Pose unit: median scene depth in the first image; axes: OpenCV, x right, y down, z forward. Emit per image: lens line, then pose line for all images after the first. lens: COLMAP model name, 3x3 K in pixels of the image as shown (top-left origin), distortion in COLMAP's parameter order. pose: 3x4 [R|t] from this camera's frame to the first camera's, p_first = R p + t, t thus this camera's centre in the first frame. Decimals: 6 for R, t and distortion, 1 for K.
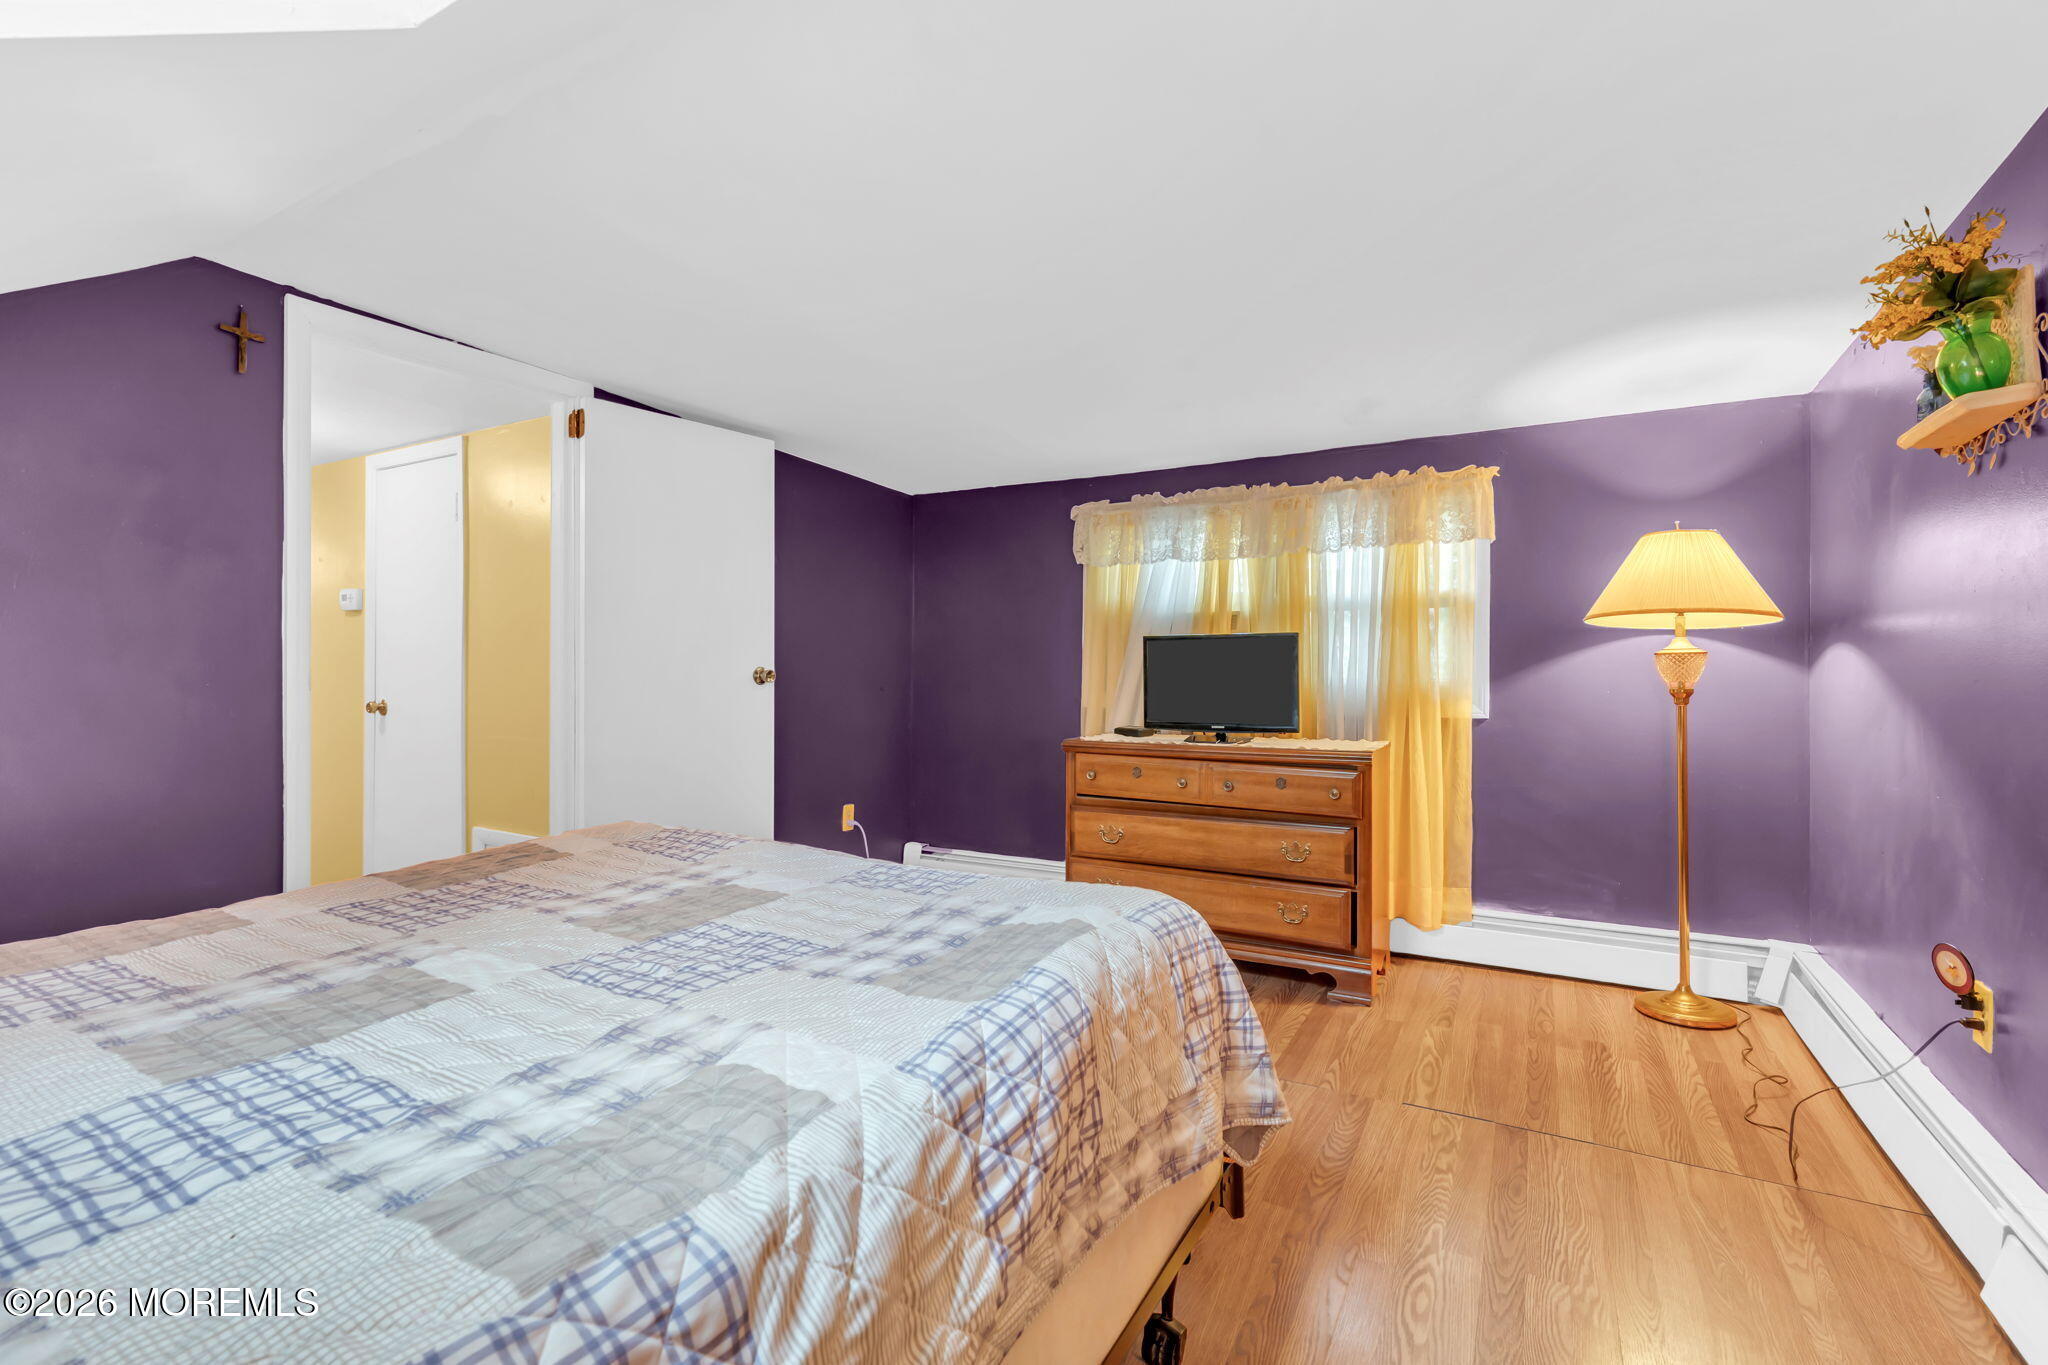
lens RADIAL K [[919.1, 0, 1024.8], [0, 919.1, 640.8], [0, 0, 1]] dist [-0.045910, 0.000064]
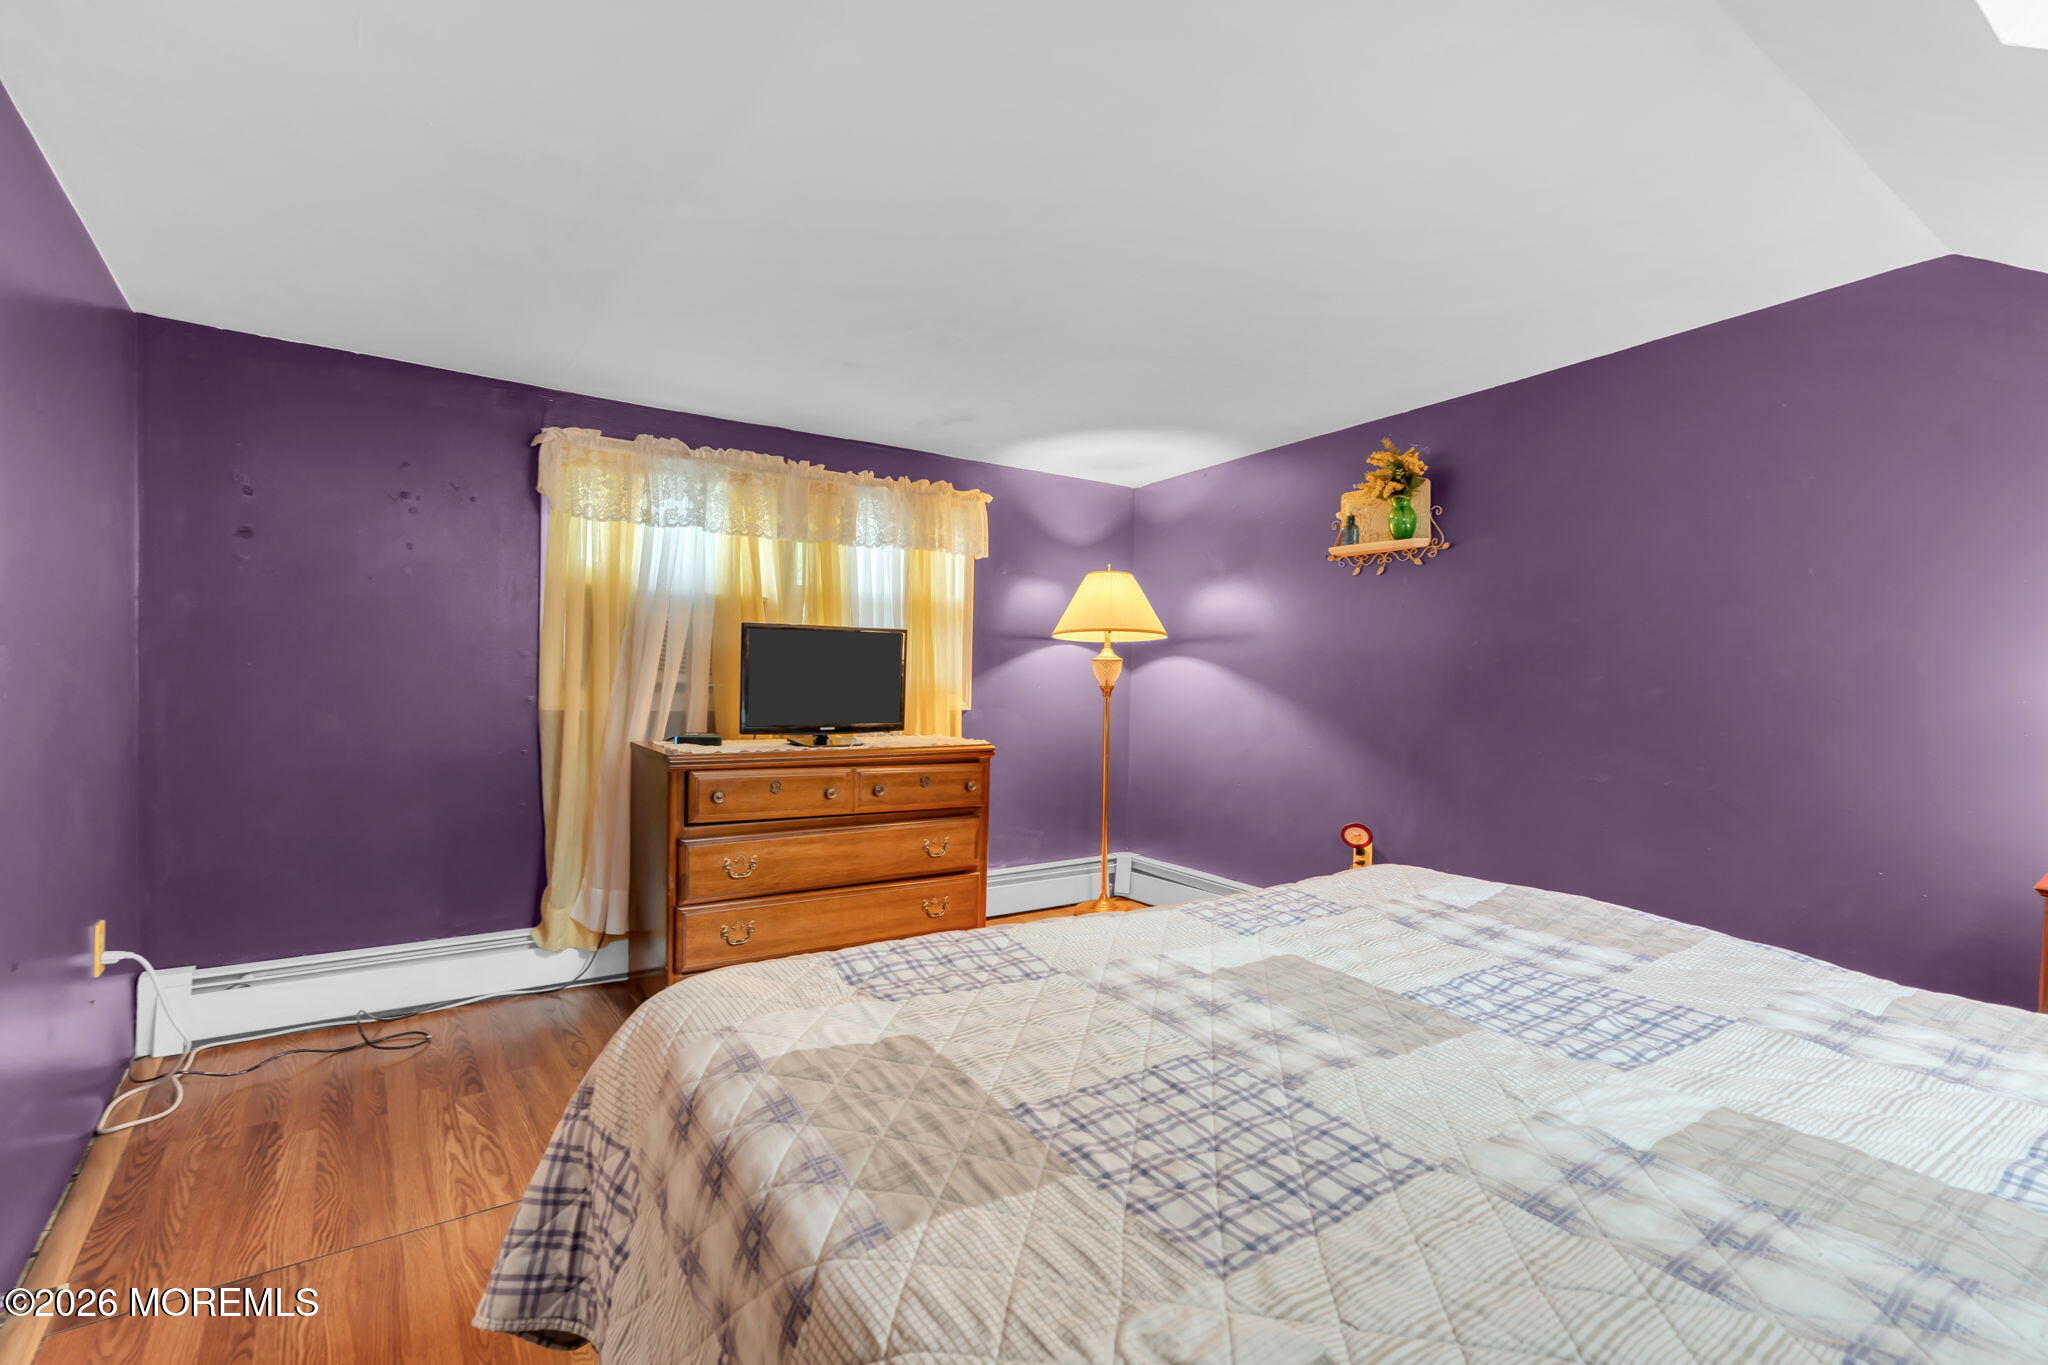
lens RADIAL K [[906.8, 0, 1018.5], [0, 906.8, 673.2], [0, 0, 1]] dist [-0.000525, 0.000214]
pose [[0.431784, -0.000025, 0.901977, -0.519612], [-0.060012, 0.997783, 0.028756, 0.002125], [-0.899978, -0.066545, 0.430825, 0.442468]]
